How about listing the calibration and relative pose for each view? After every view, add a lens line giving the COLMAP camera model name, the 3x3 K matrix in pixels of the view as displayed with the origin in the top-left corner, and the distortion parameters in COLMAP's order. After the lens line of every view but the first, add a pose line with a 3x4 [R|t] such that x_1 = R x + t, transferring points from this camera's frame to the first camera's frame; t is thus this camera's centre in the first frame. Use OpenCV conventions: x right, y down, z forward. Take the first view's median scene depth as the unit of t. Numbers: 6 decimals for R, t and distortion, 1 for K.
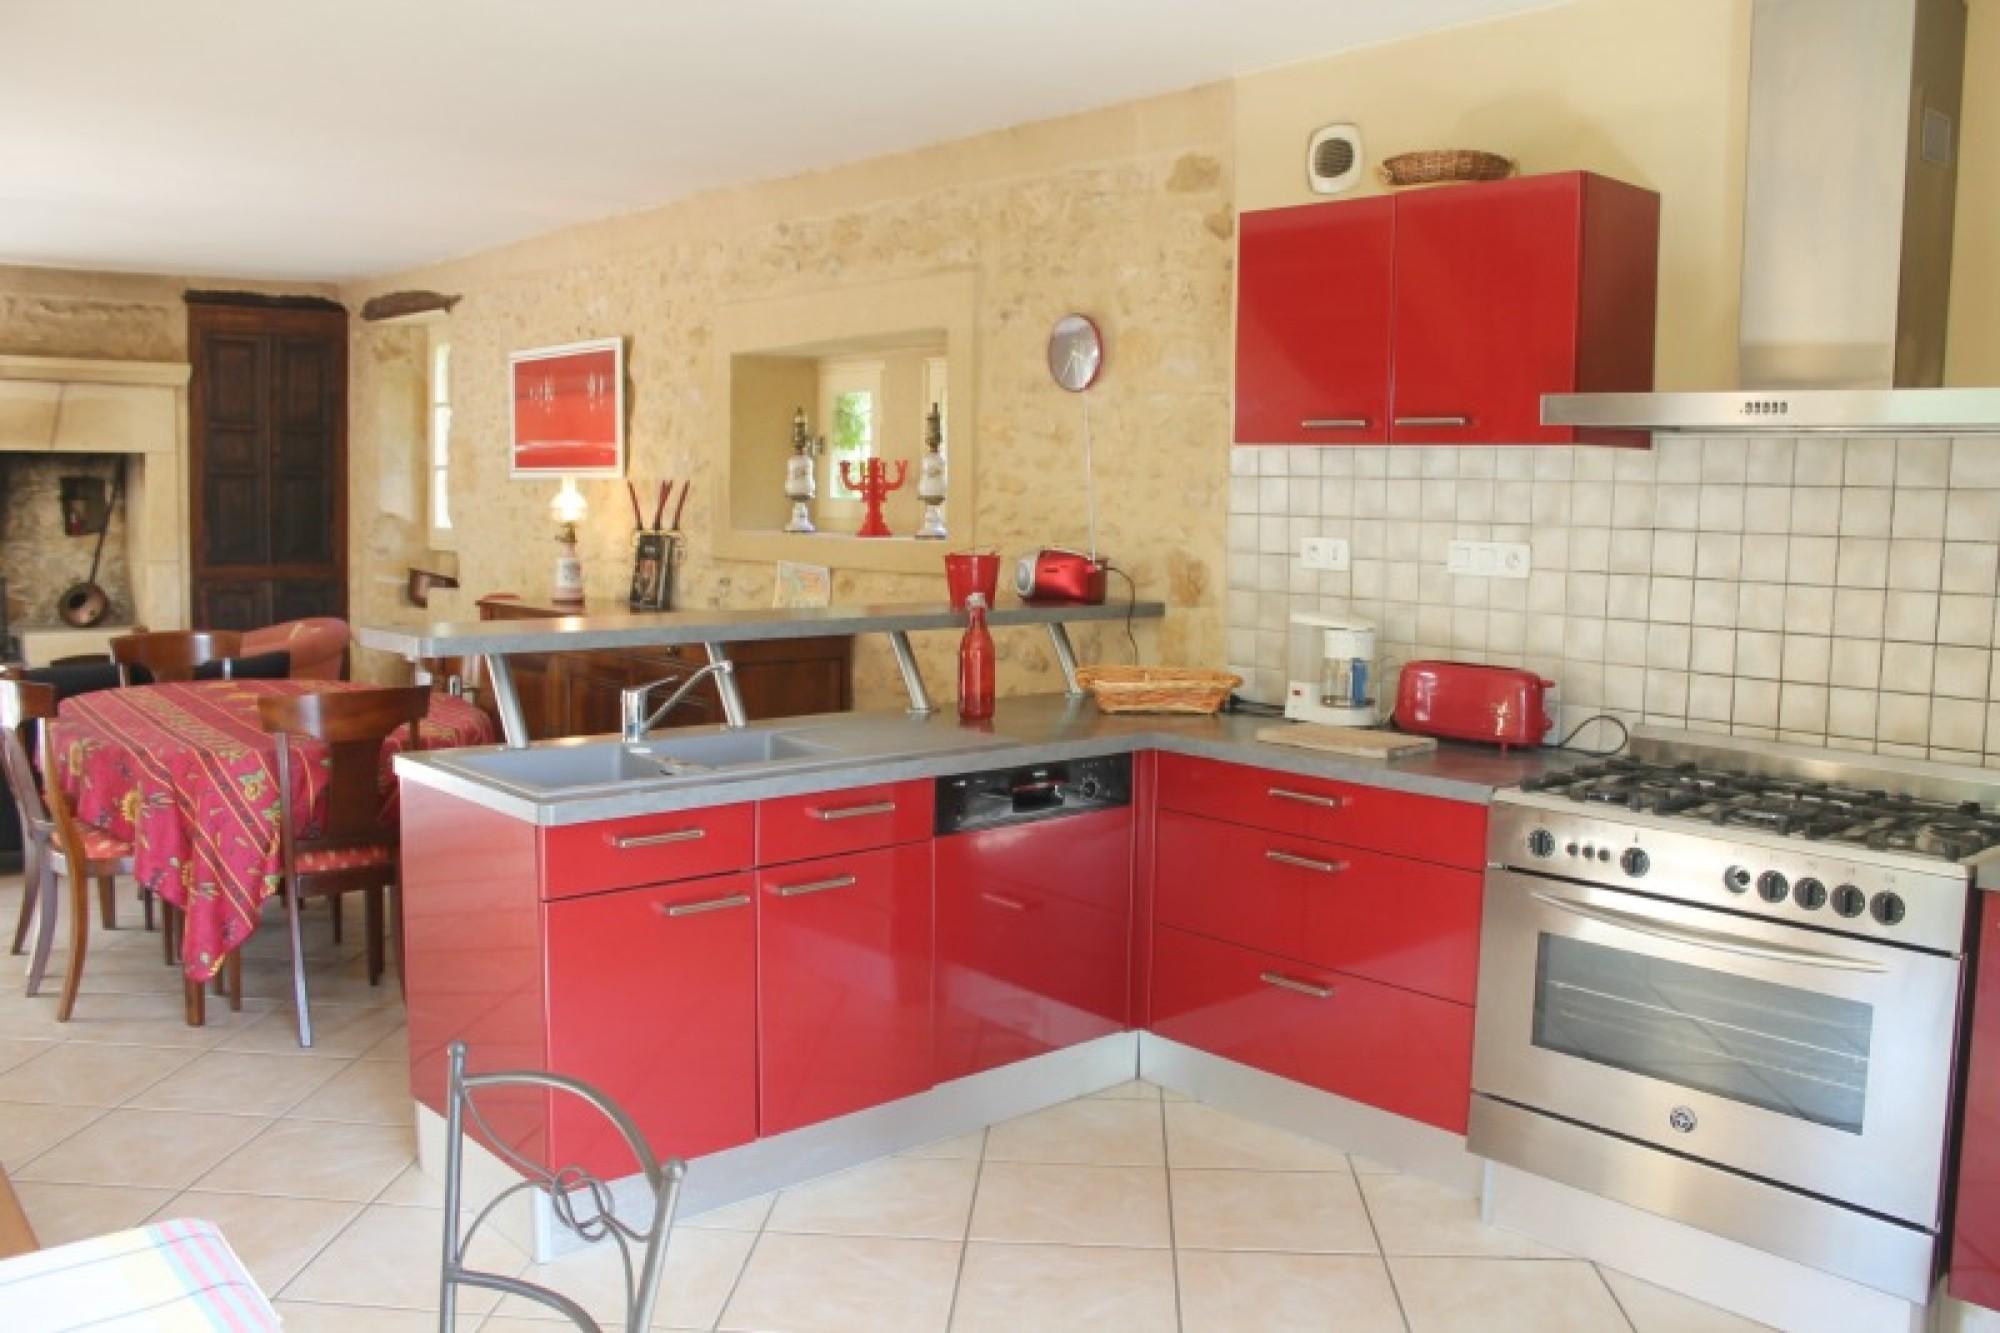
lens RADIAL K [[1681.7, 0, 1000.0], [0, 1681.7, 666.5], [0, 0, 1]] dist [-0.169113, 0.164577]
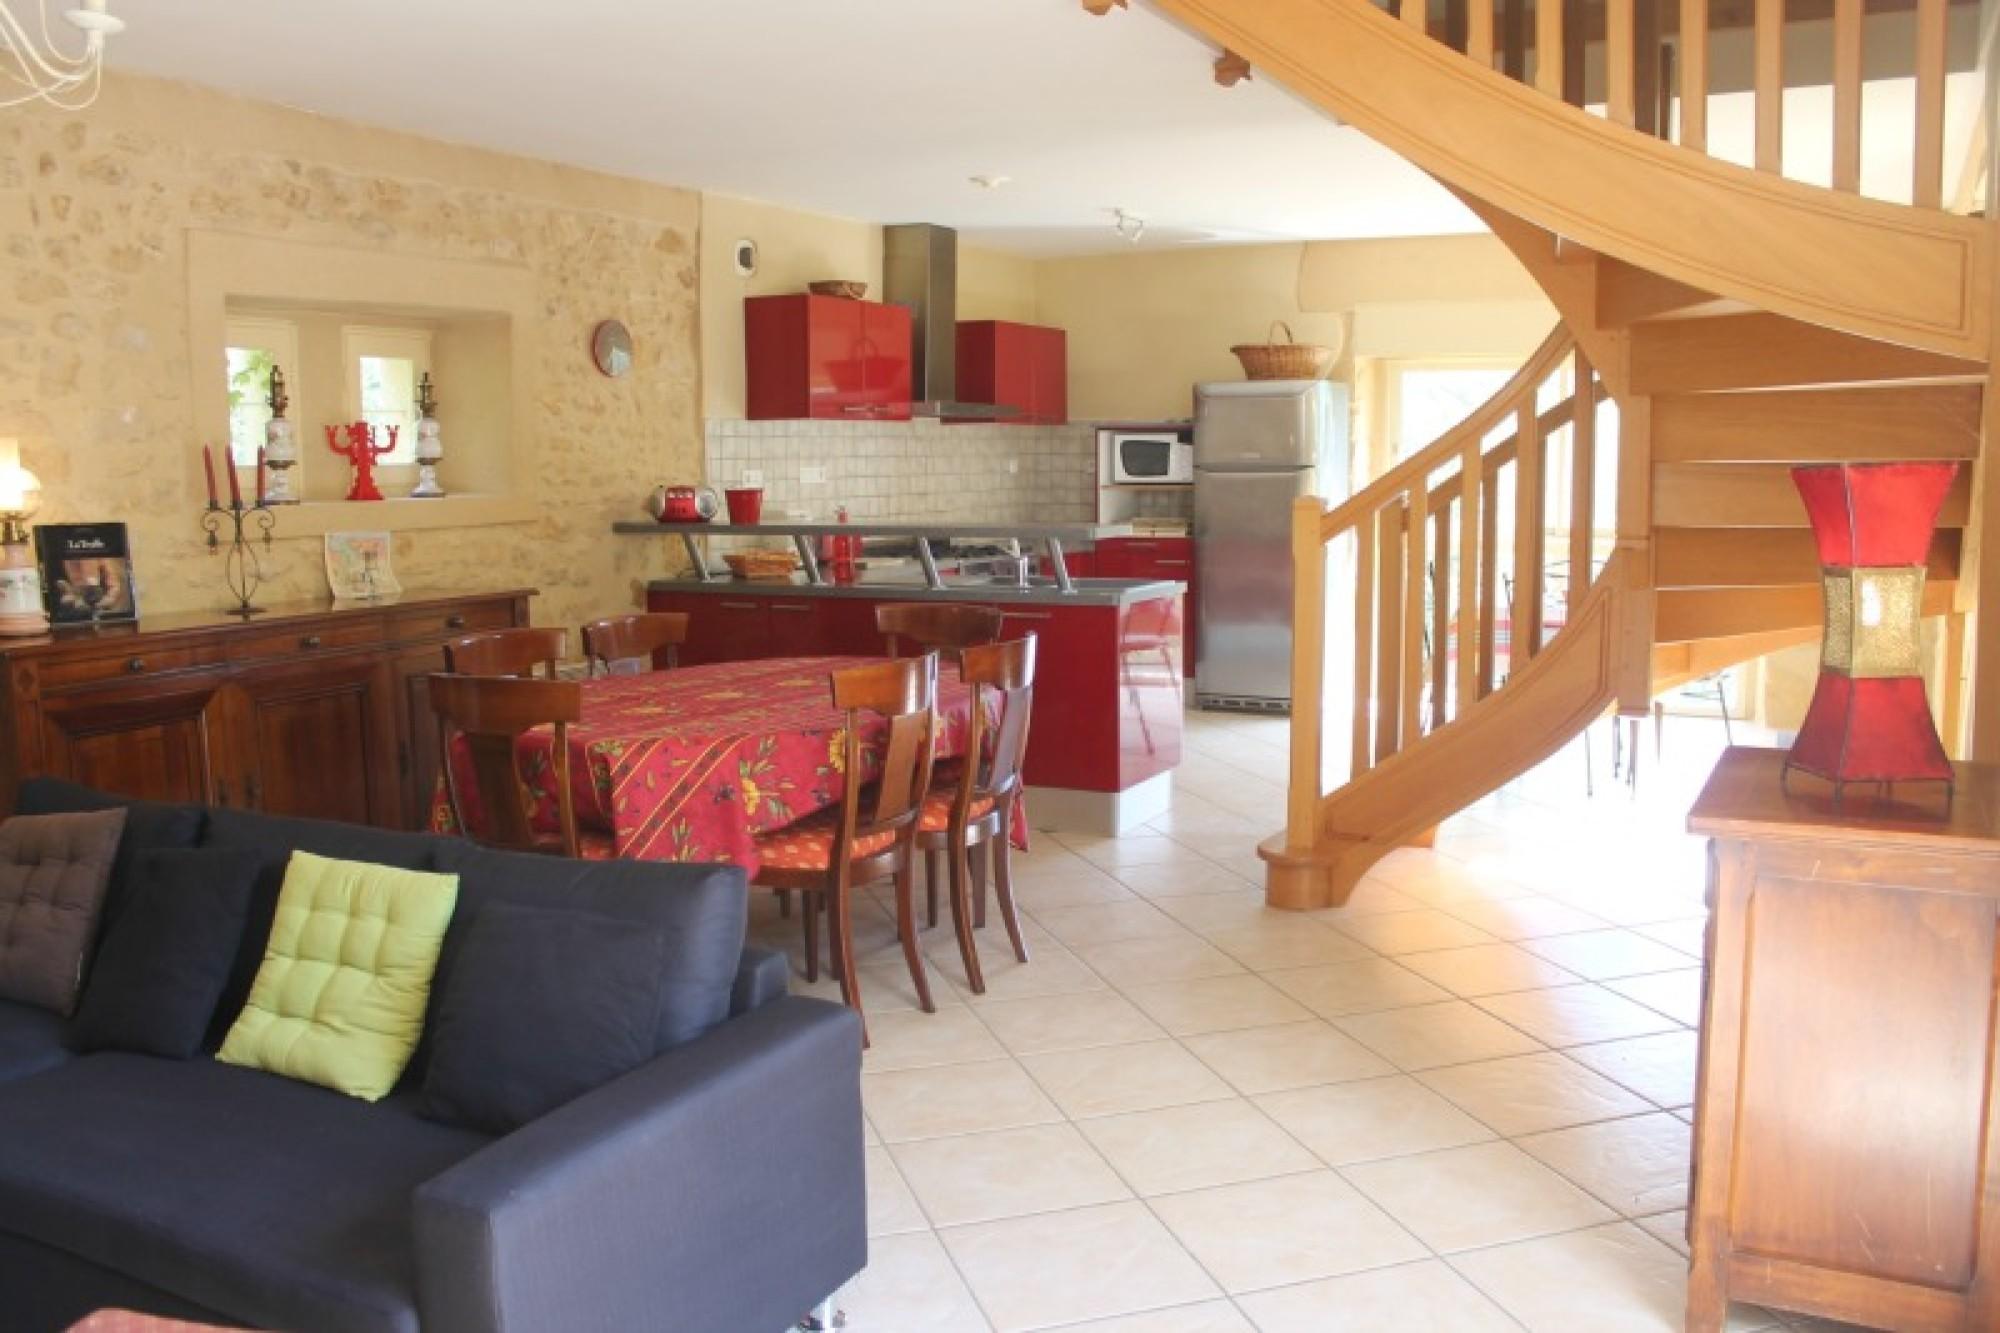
lens RADIAL K [[1681.7, 0, 1000.0], [0, 1681.7, 666.5], [0, 0, 1]] dist [-0.169113, 0.164577]
pose [[-0.359720, -0.134643, 0.923295, -1.331044], [0.097000, 0.978776, 0.180525, -0.141459], [-0.928005, 0.154498, -0.339025, 1.167356]]
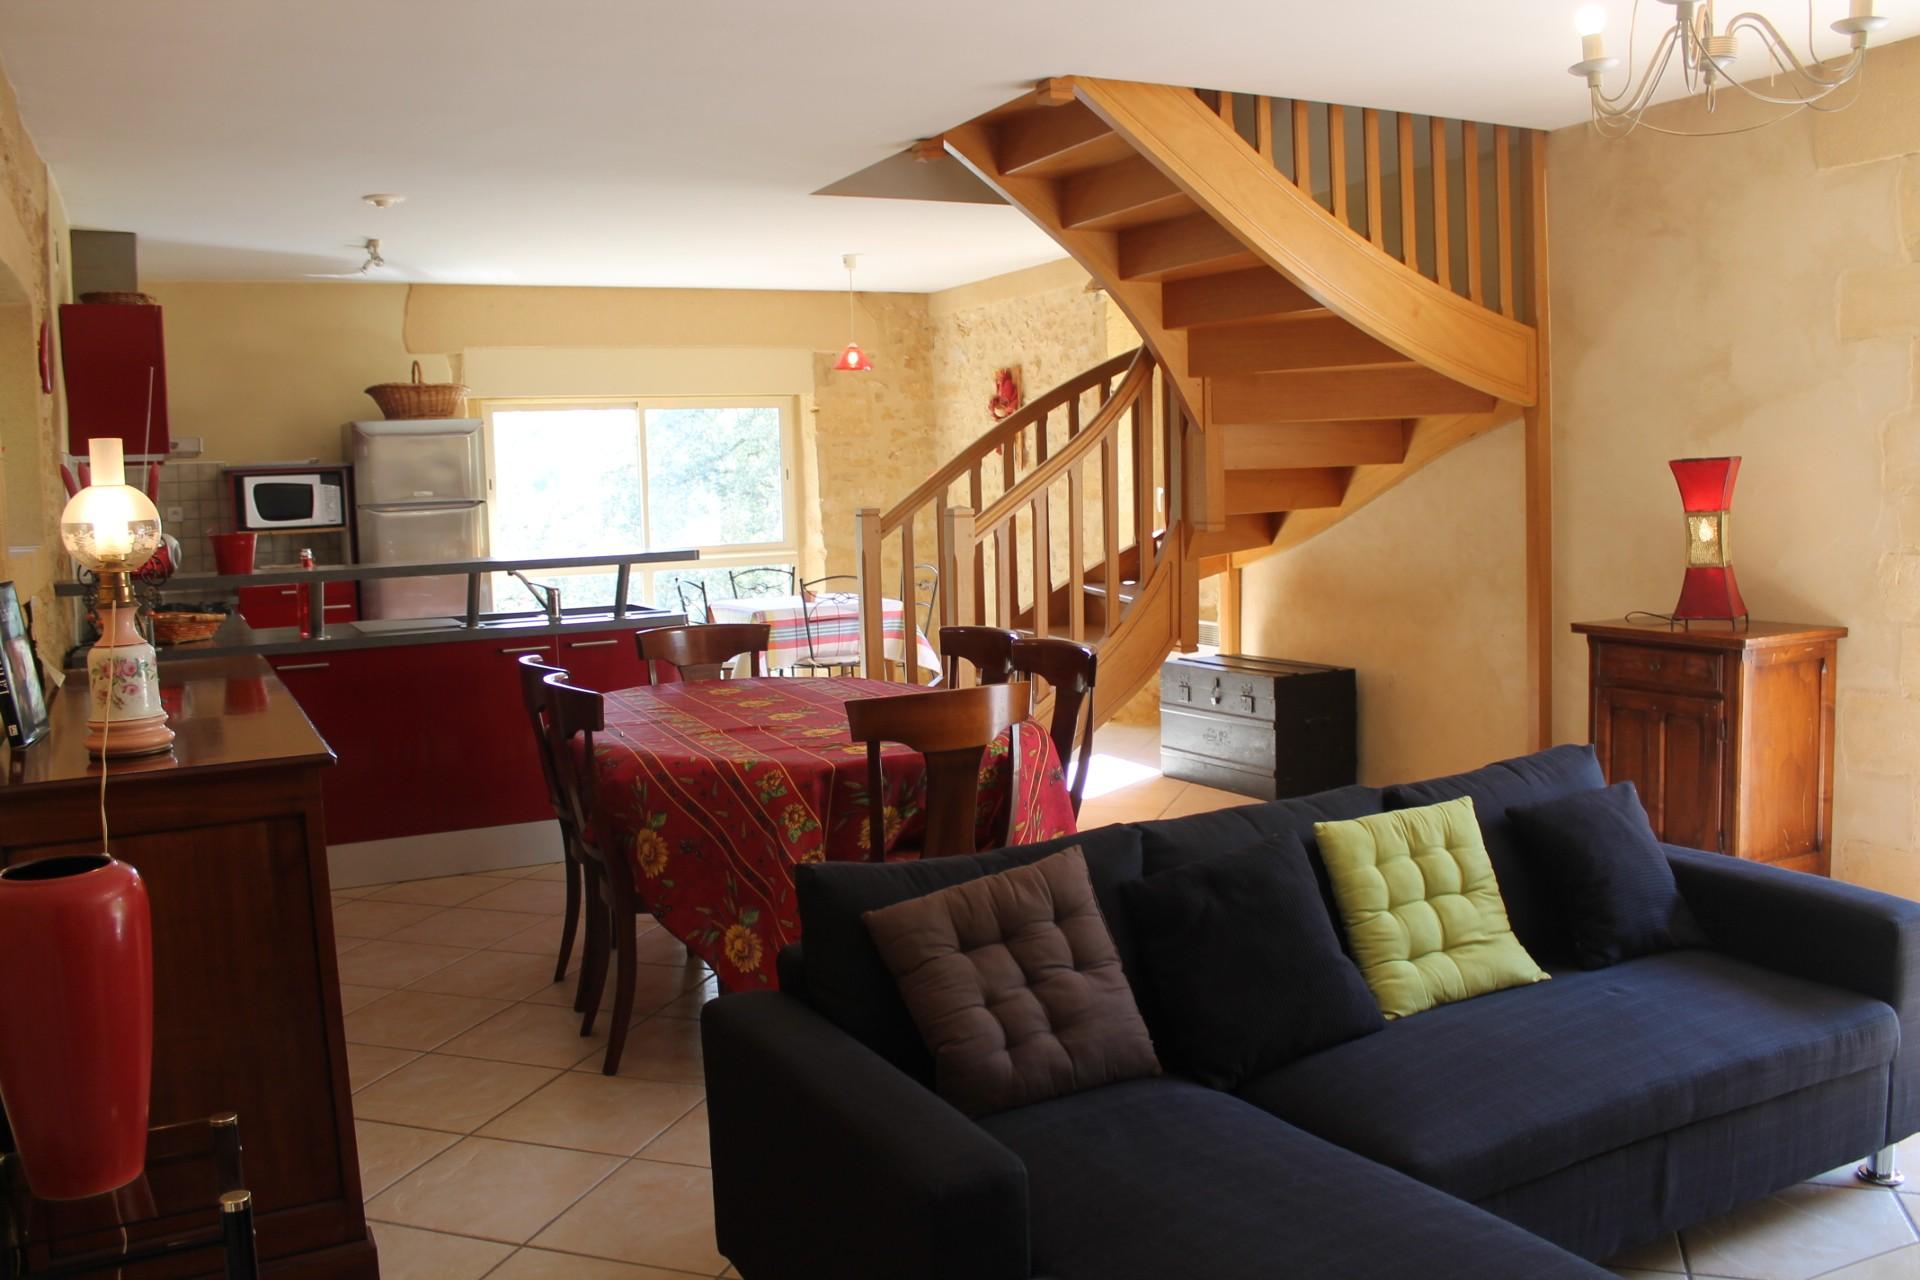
lens RADIAL K [[1614.4, 0, 960.0], [0, 1614.4, 640.0], [0, 0, 1]] dist [-0.169113, 0.164577]
pose [[-0.968360, -0.016892, 0.248984, -0.747895], [0.035412, 0.978310, 0.204099, -0.186020], [-0.247031, 0.206458, -0.946758, 1.769588]]
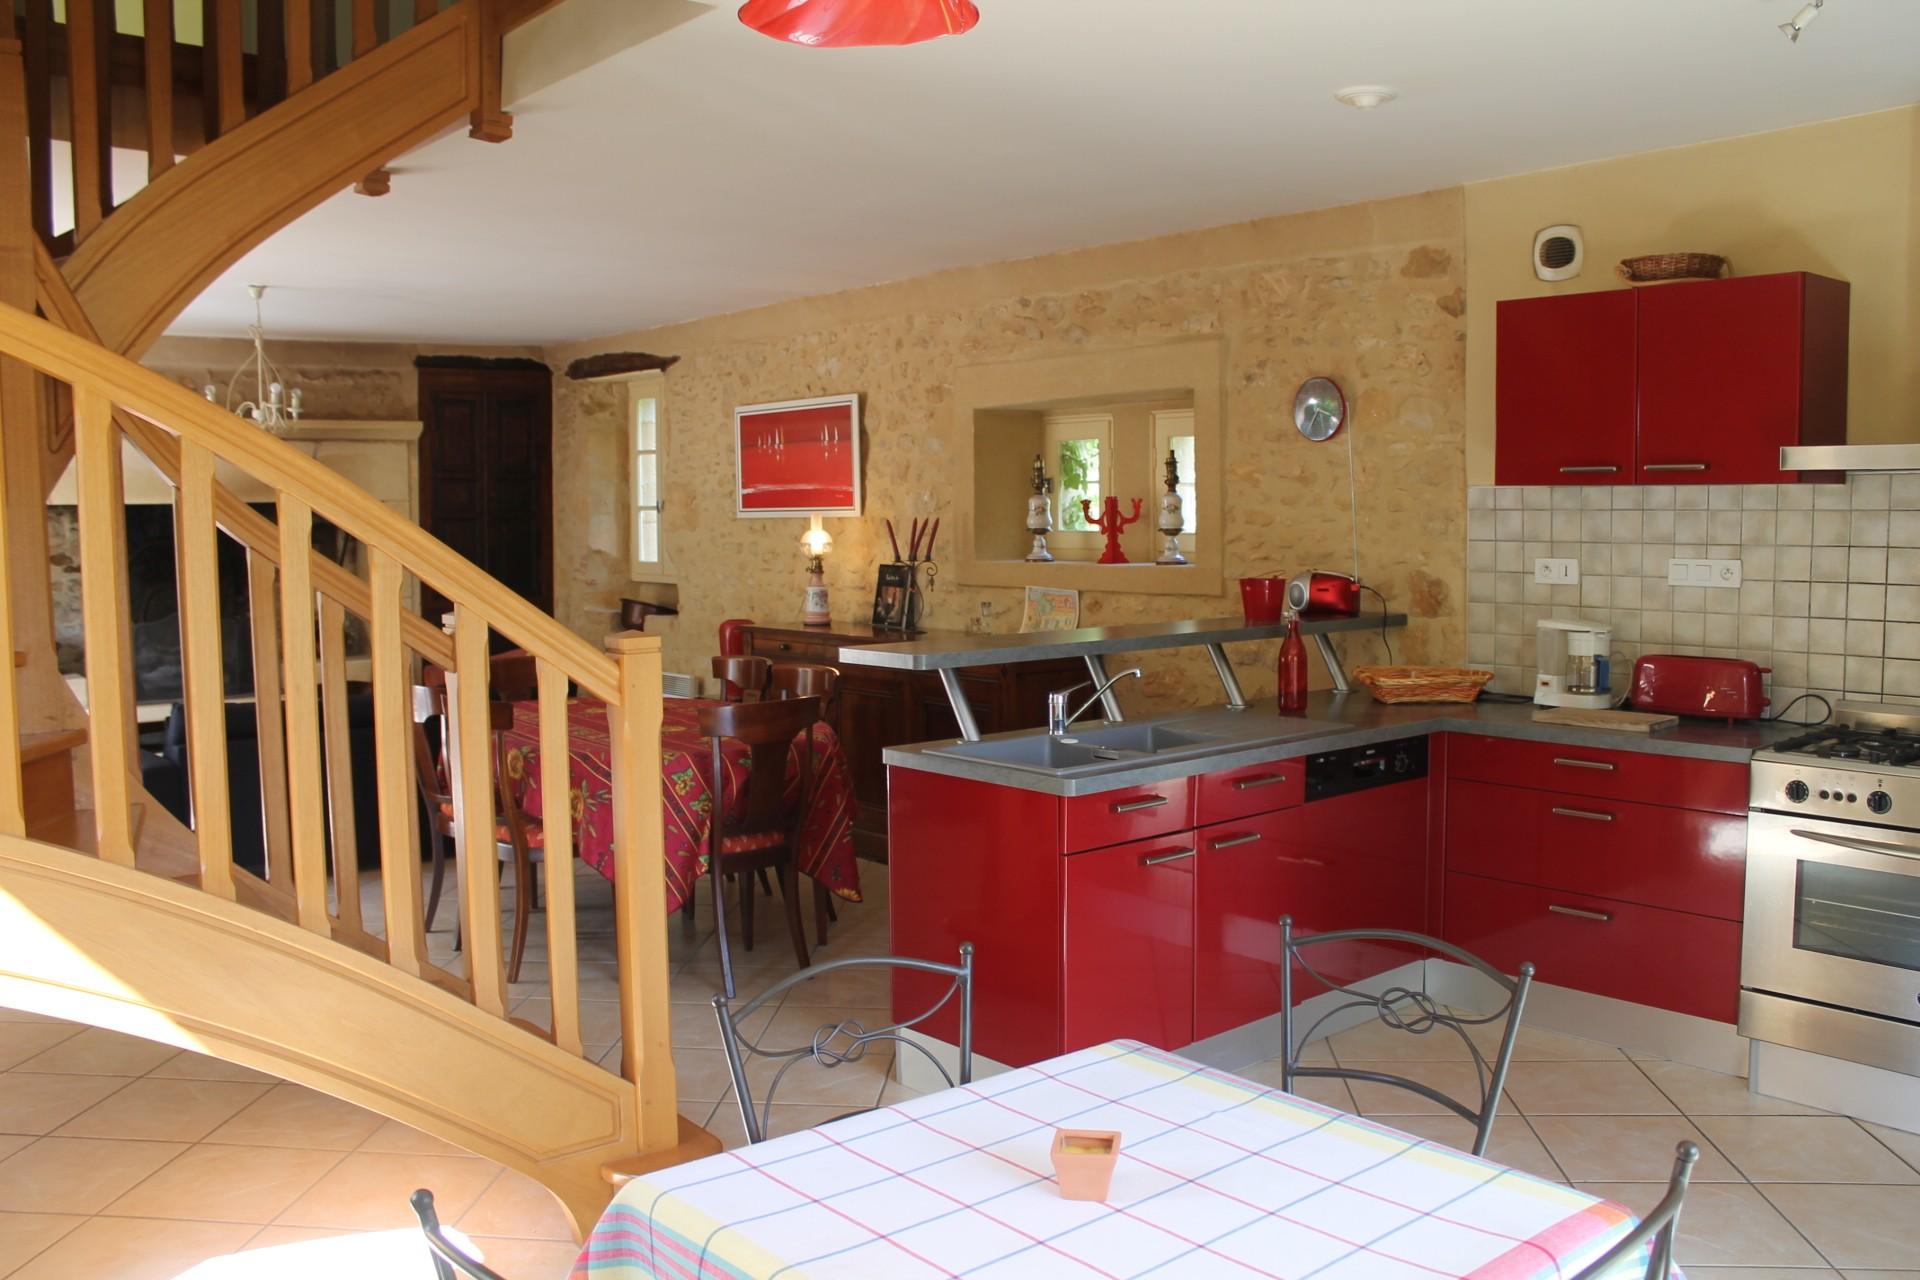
lens RADIAL K [[1614.4, 0, 960.0], [0, 1614.4, 640.0], [0, 0, 1]] dist [-0.169113, 0.164577]
pose [[0.999560, -0.023979, -0.017468, -0.191946], [0.023550, 0.999426, -0.024361, 0.001393], [0.018042, 0.023939, 0.999551, -0.151063]]
